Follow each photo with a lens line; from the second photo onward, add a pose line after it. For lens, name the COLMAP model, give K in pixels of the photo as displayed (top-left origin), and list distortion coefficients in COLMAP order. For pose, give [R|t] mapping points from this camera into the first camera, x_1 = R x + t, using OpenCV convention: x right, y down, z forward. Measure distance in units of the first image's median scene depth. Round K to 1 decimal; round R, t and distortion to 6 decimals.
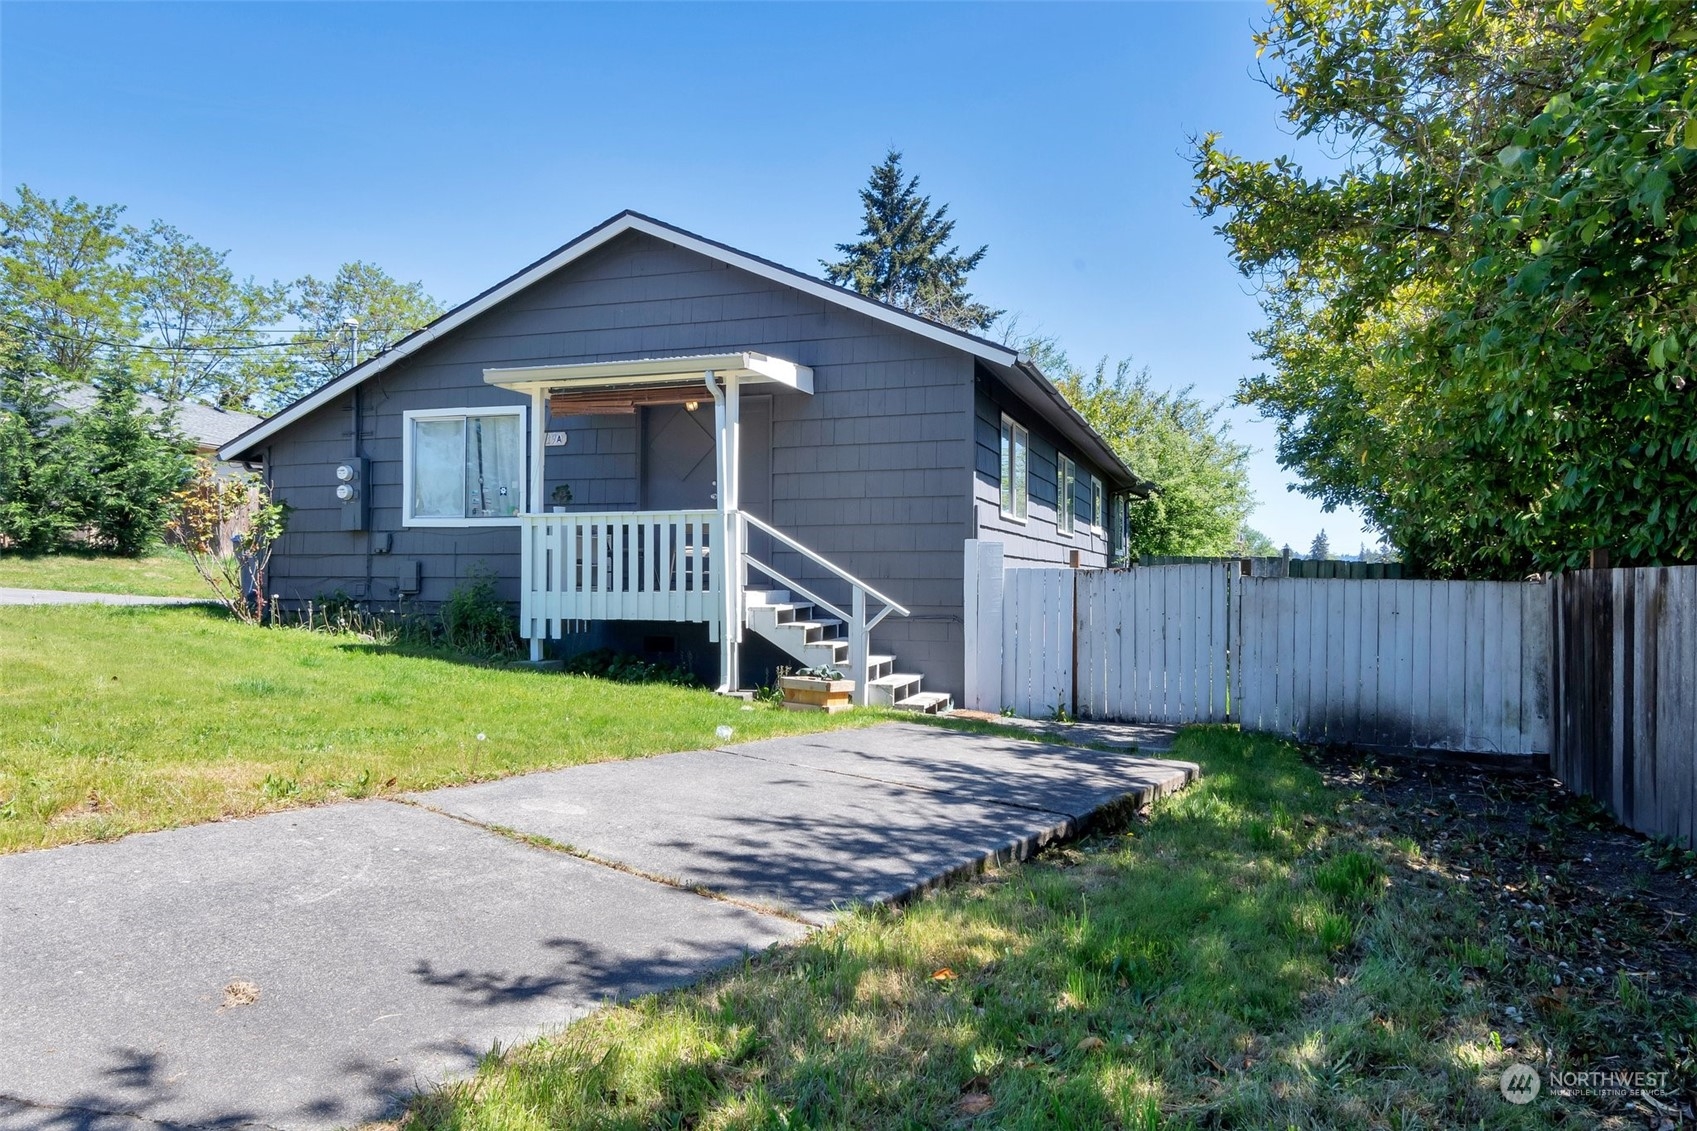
lens RADIAL K [[1226.0, 0, 844.6], [0, 1226.0, 596.2], [0, 0, 1]] dist [0.001802, 0.000496]
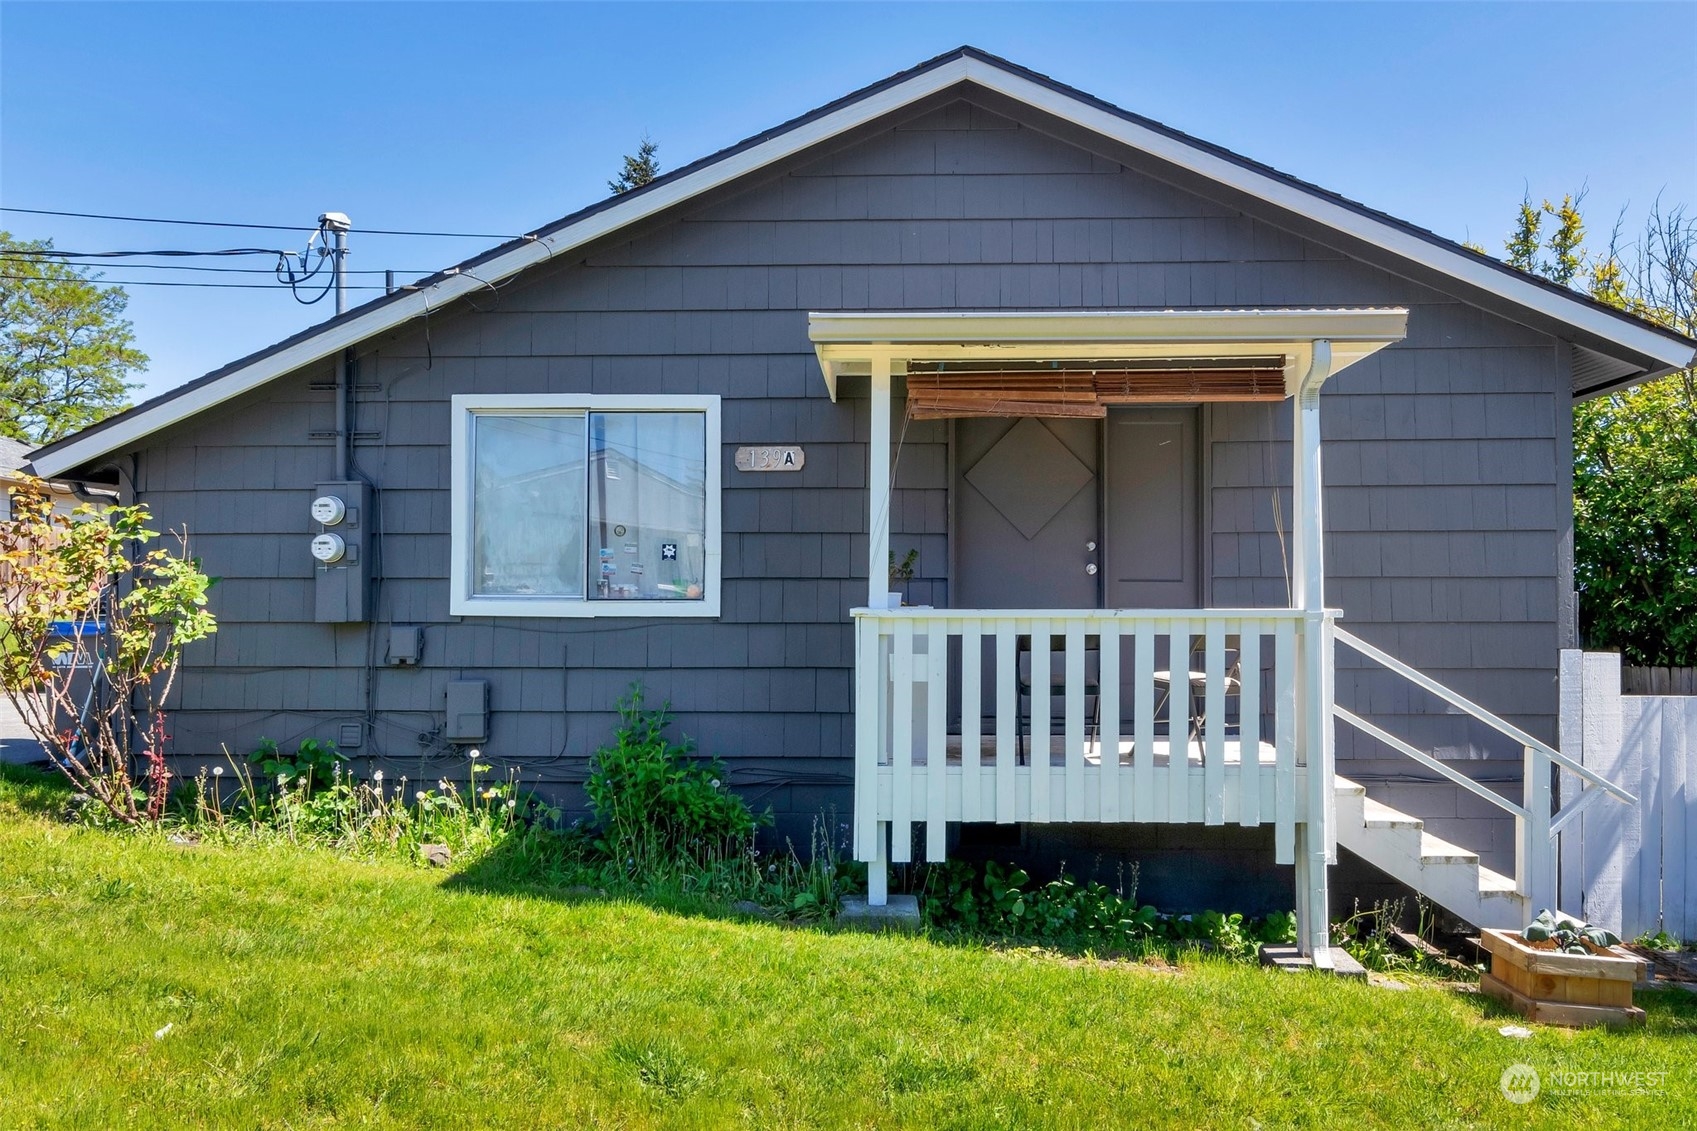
lens RADIAL K [[1226.0, 0, 844.6], [0, 1226.0, 596.2], [0, 0, 1]] dist [0.001802, 0.000496]
pose [[0.956143, 0.000883, 0.292899, -0.369246], [0.005067, 0.999796, -0.019554, -0.056306], [-0.292857, 0.020180, 0.955943, 0.471711]]
